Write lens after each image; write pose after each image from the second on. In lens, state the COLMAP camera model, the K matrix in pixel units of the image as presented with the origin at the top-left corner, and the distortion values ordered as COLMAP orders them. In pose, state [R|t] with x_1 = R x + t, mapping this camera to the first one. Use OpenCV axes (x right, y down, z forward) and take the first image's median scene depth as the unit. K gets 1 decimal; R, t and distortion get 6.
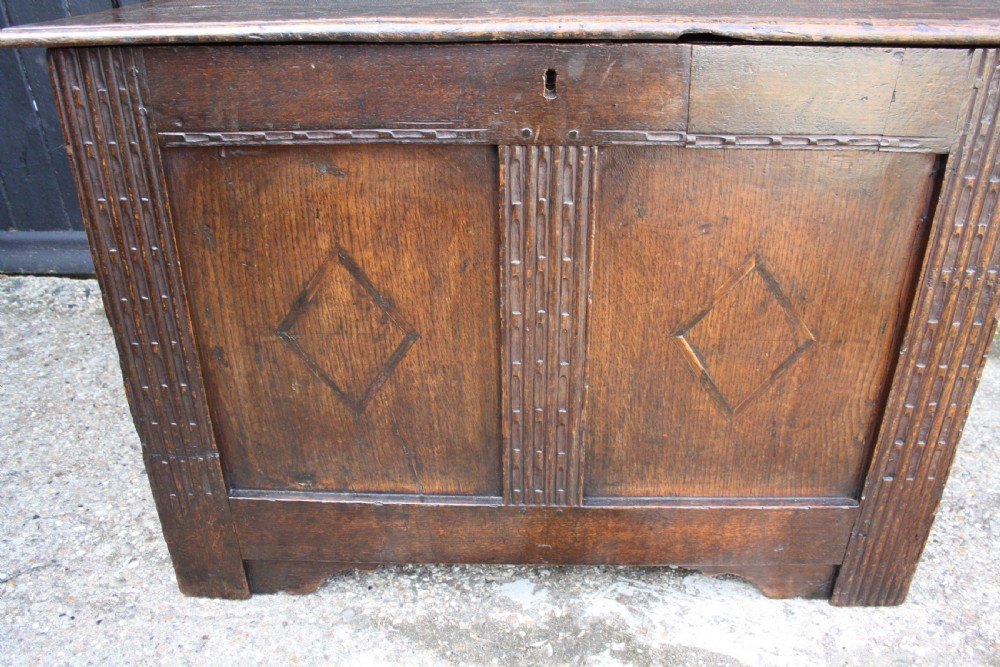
lens RADIAL K [[826.9, 0, 508.6], [0, 826.9, 332.5], [0, 0, 1]] dist [-0.157025, 0.123112]
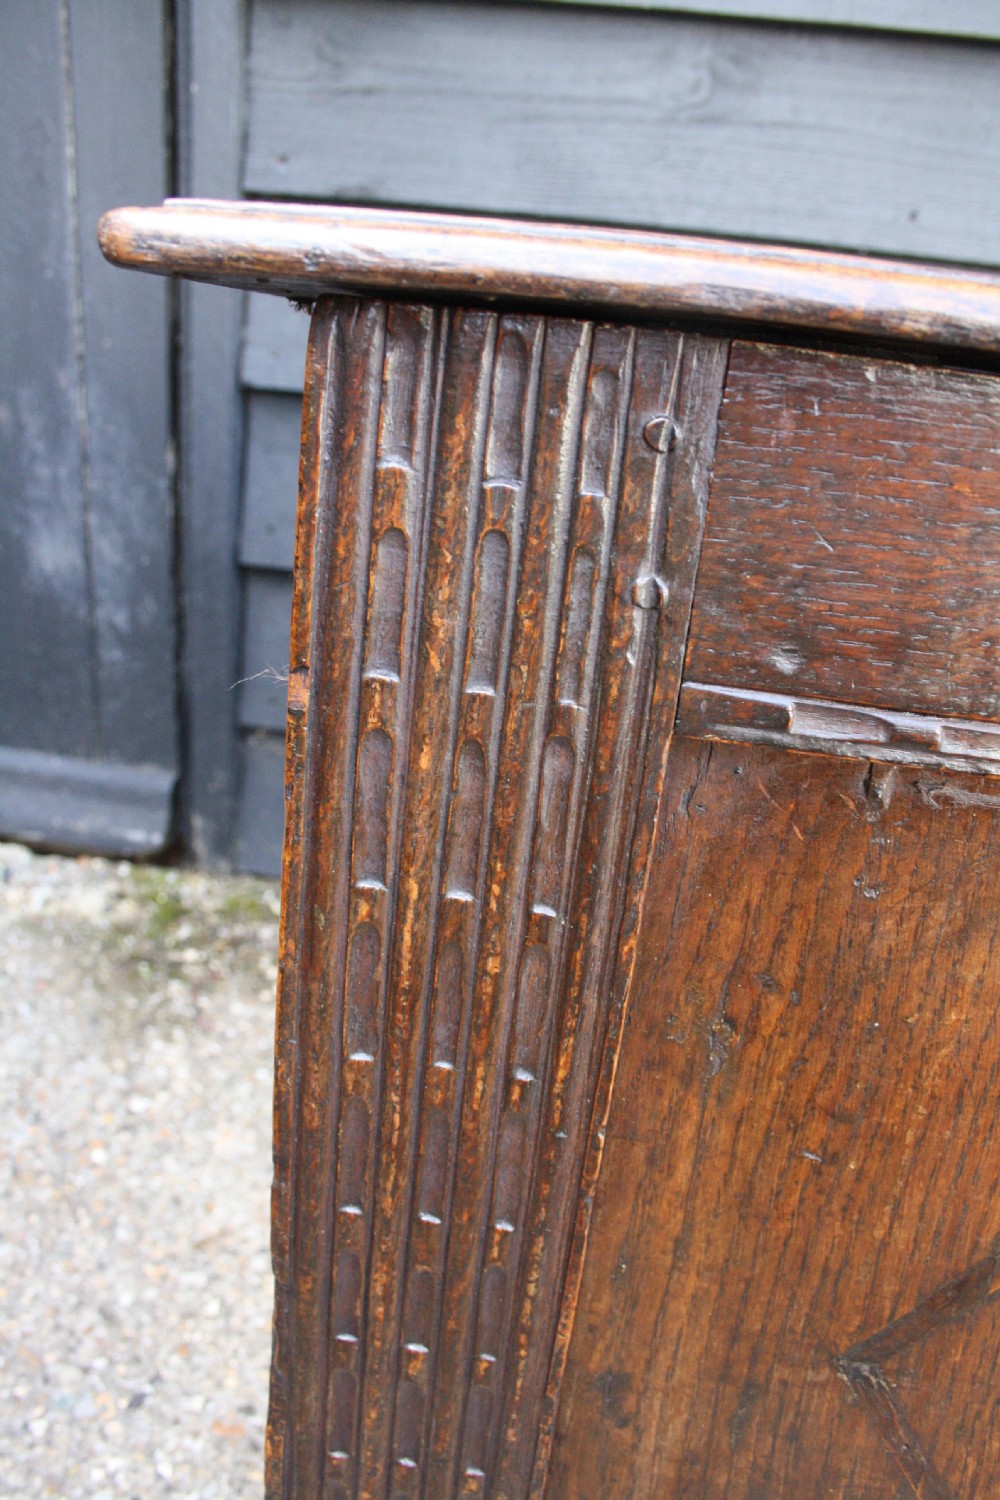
lens RADIAL K [[1215.2, 0, 499.9], [0, 1215.2, 766.4], [0, 0, 1]] dist [-0.156836, 0.116202]
pose [[0.991272, 0.126442, -0.037321, -0.400541], [-0.129888, 0.985153, -0.112264, -0.144947], [0.022572, 0.116132, 0.992977, 0.522985]]
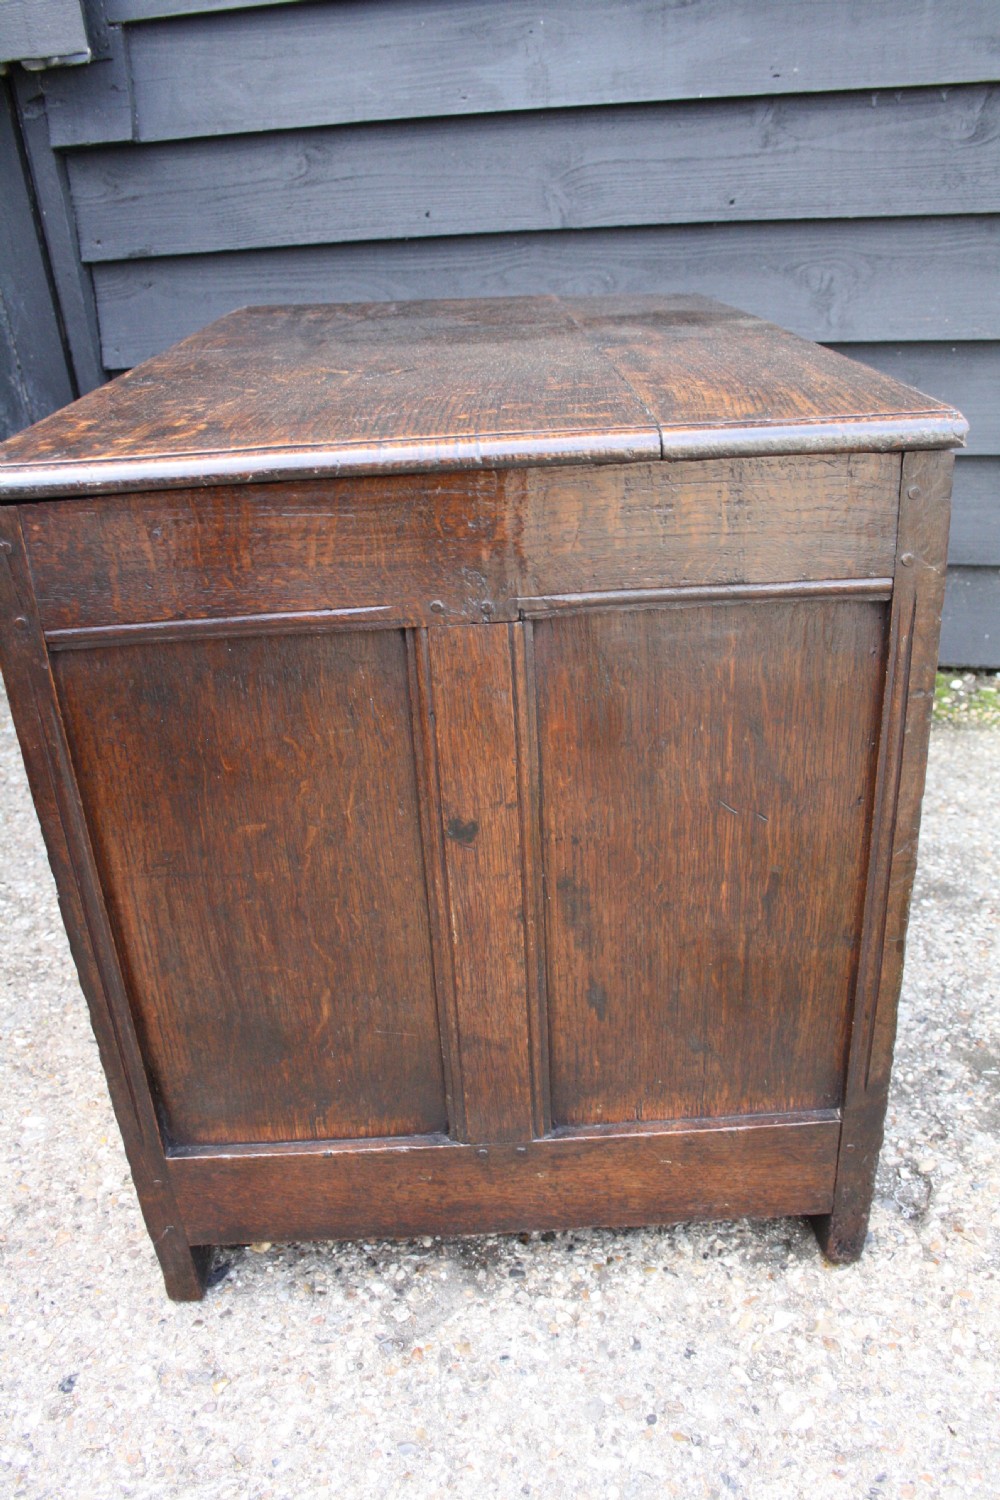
lens RADIAL K [[1240.3, 0, 505.3], [0, 1240.3, 767.6], [0, 0, 1]] dist [-0.157025, 0.123112]
pose [[0.990023, 0.009948, -0.140555, 0.304507], [-0.013072, 0.999687, -0.021317, 0.139528], [0.140299, 0.022941, 0.989843, -0.403001]]
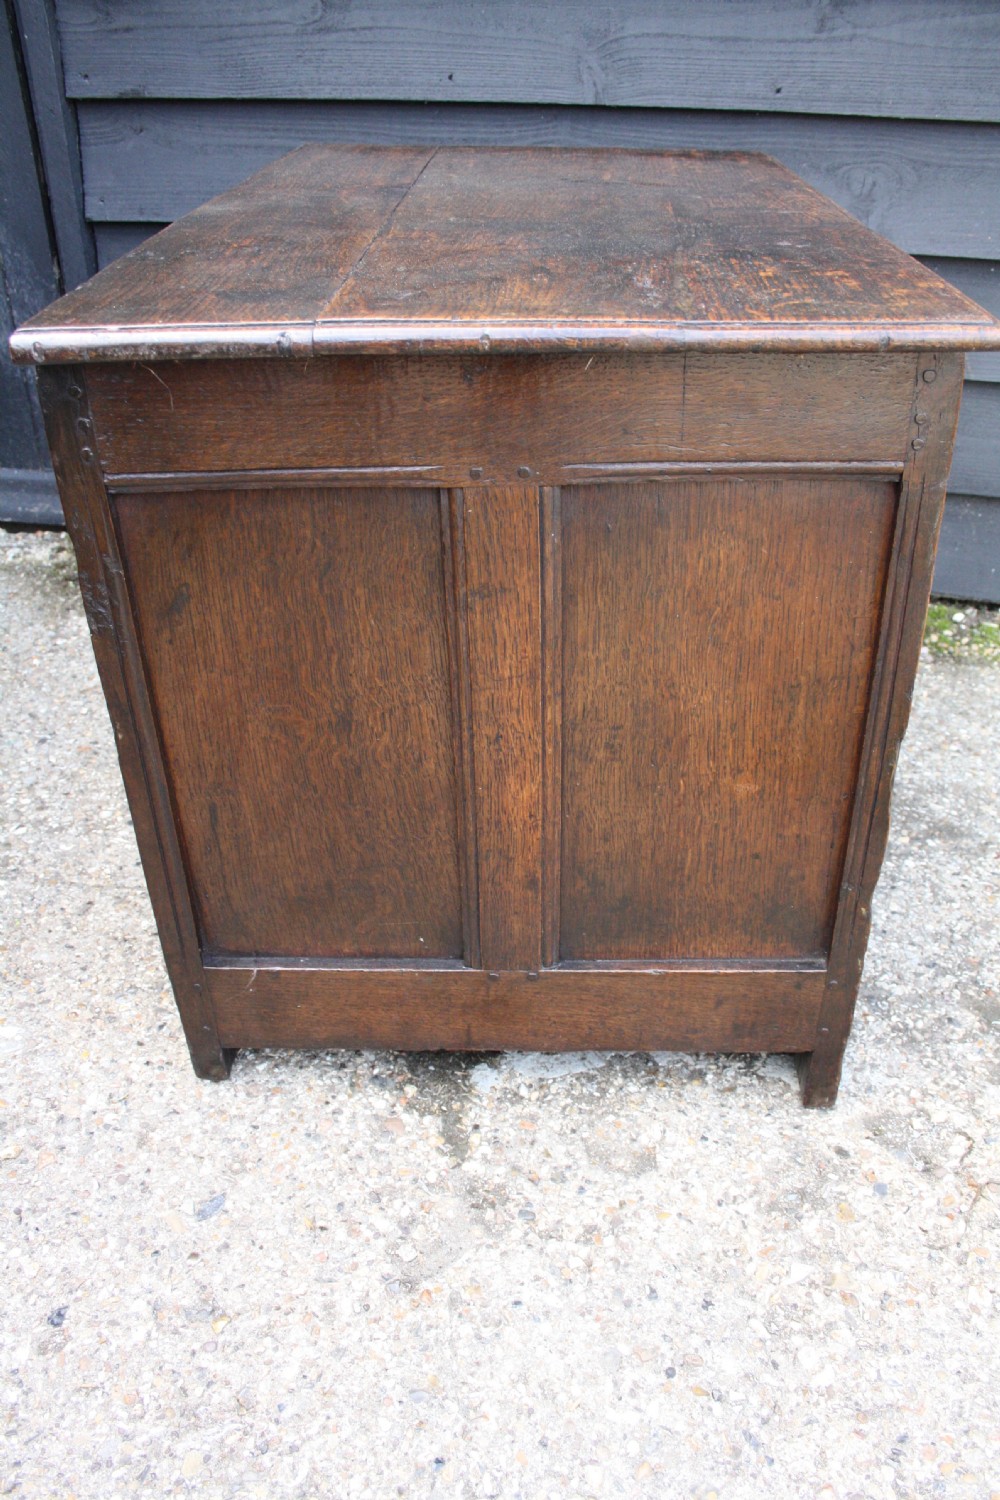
lens RADIAL K [[1240.3, 0, 505.3], [0, 1240.3, 767.6], [0, 0, 1]] dist [-0.157025, 0.123112]
pose [[0.993718, 0.076117, -0.082036, 0.200536], [-0.071066, 0.995490, 0.062838, 0.118880], [0.086449, -0.056613, 0.994646, -0.341379]]
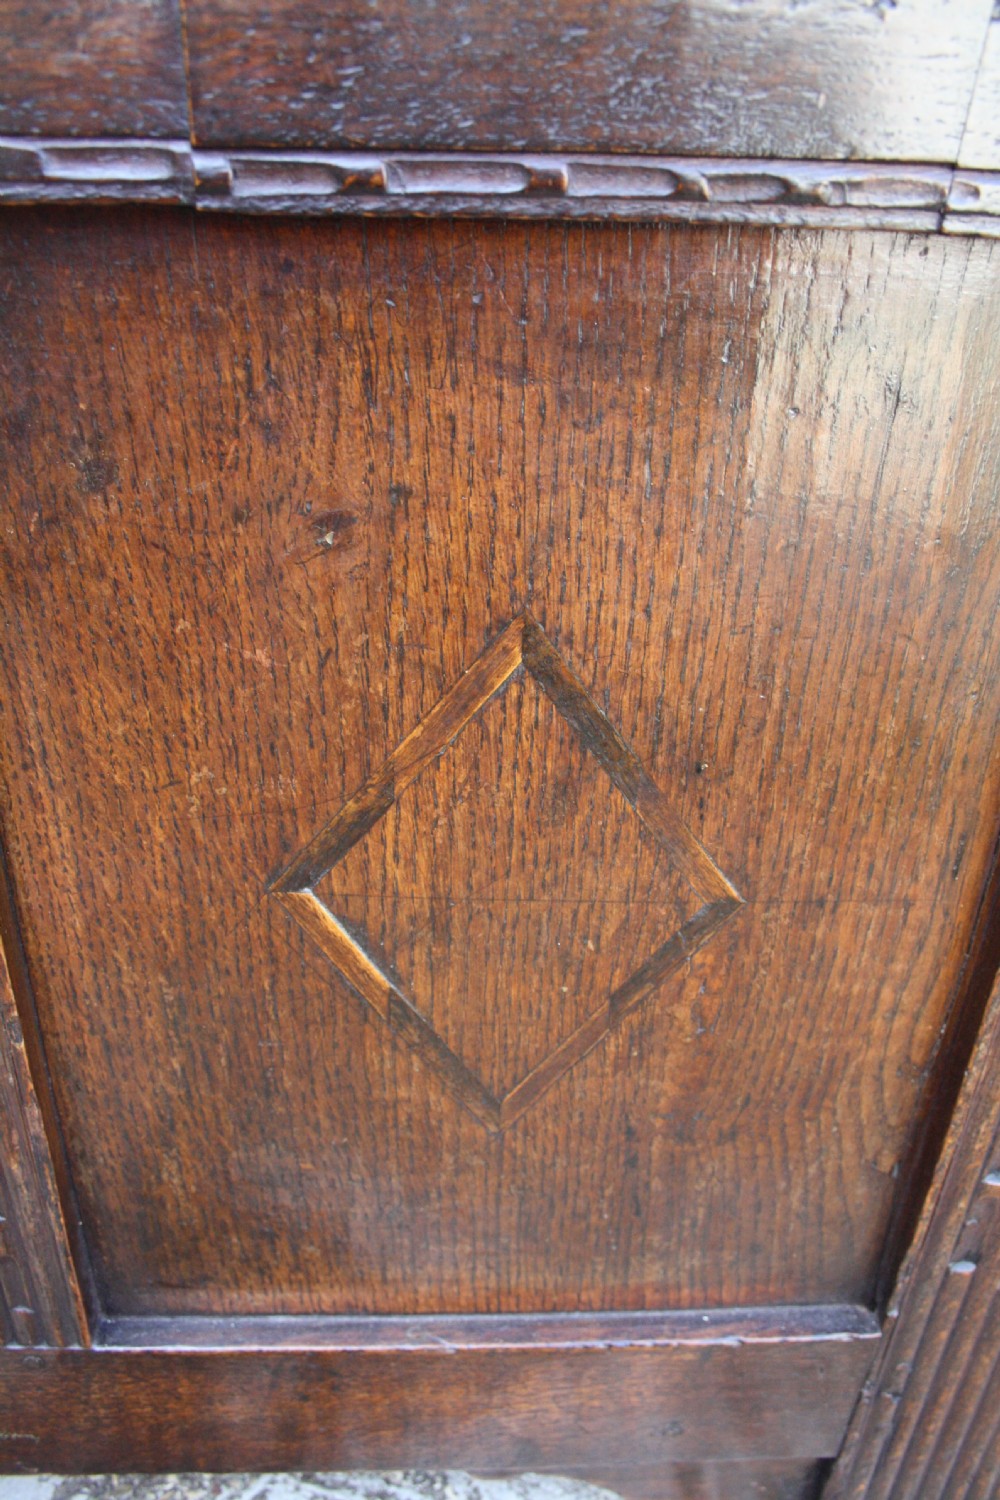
lens RADIAL K [[1215.2, 0, 499.9], [0, 1215.2, 766.4], [0, 0, 1]] dist [-0.156836, 0.116202]
pose [[0.997042, -0.001715, 0.076842, 0.233898], [0.001042, 0.999961, 0.008795, -0.043301], [-0.076854, -0.008689, 0.997005, 0.509520]]
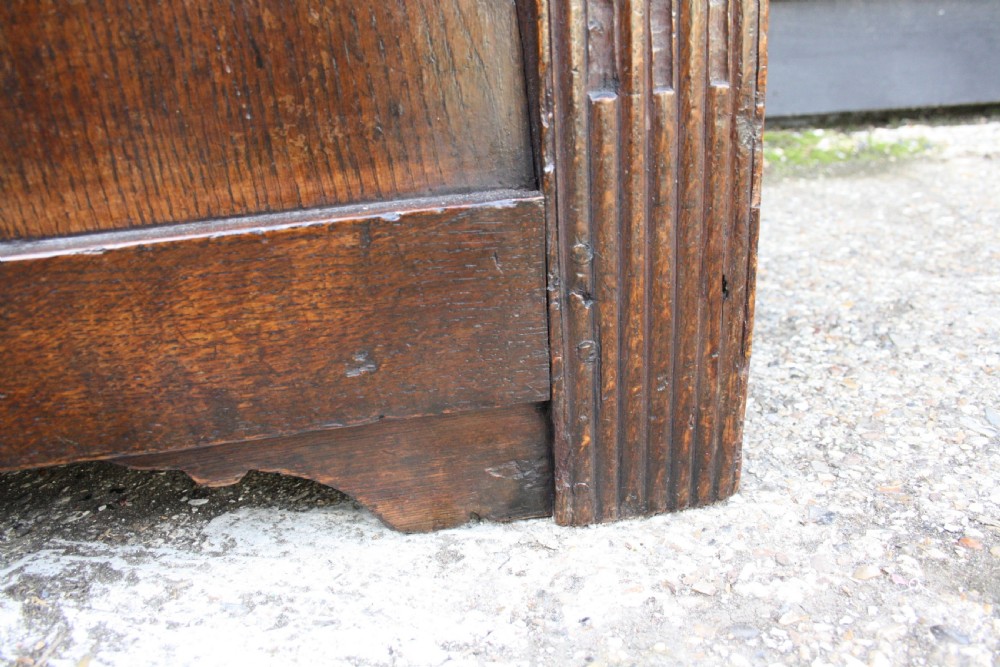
lens RADIAL K [[826.9, 0, 508.6], [0, 826.9, 332.5], [0, 0, 1]] dist [-0.157025, 0.123112]
pose [[0.979678, -0.127611, 0.154745, 0.368923], [0.142200, 0.985994, -0.087152, 0.313956], [-0.141456, 0.107386, 0.984103, 0.671324]]
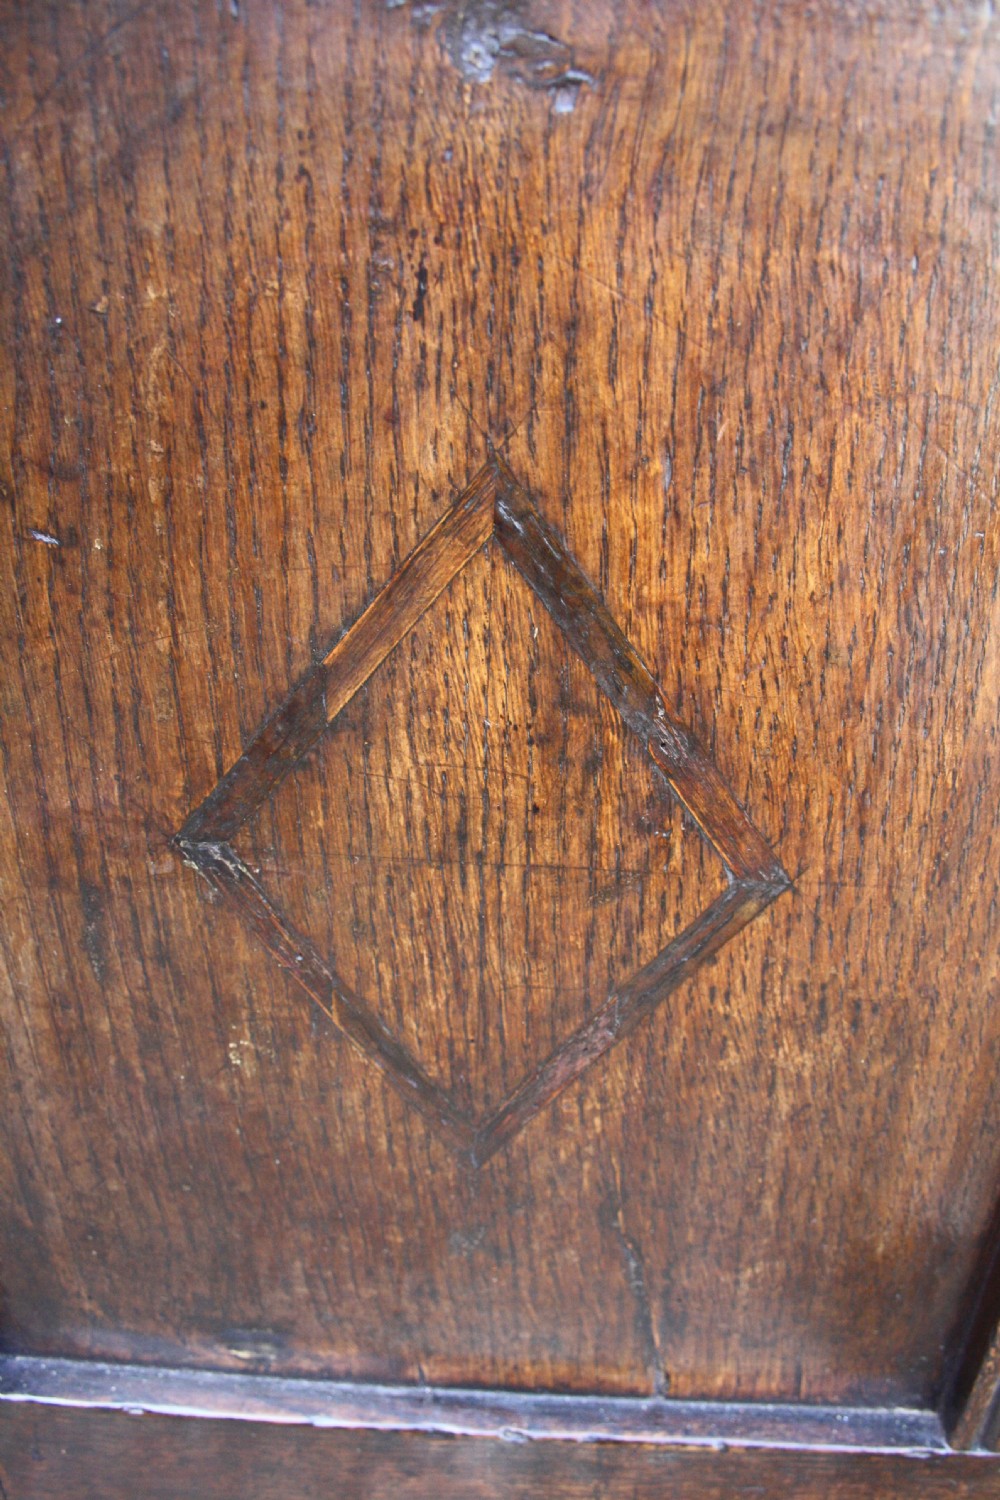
lens RADIAL K [[1215.2, 0, 499.9], [0, 1215.2, 766.4], [0, 0, 1]] dist [-0.156836, 0.116202]
pose [[0.998882, 0.042222, 0.021275, -0.191047], [-0.042444, 0.999048, 0.010091, -0.028499], [-0.020828, -0.010983, 0.999723, 0.625004]]
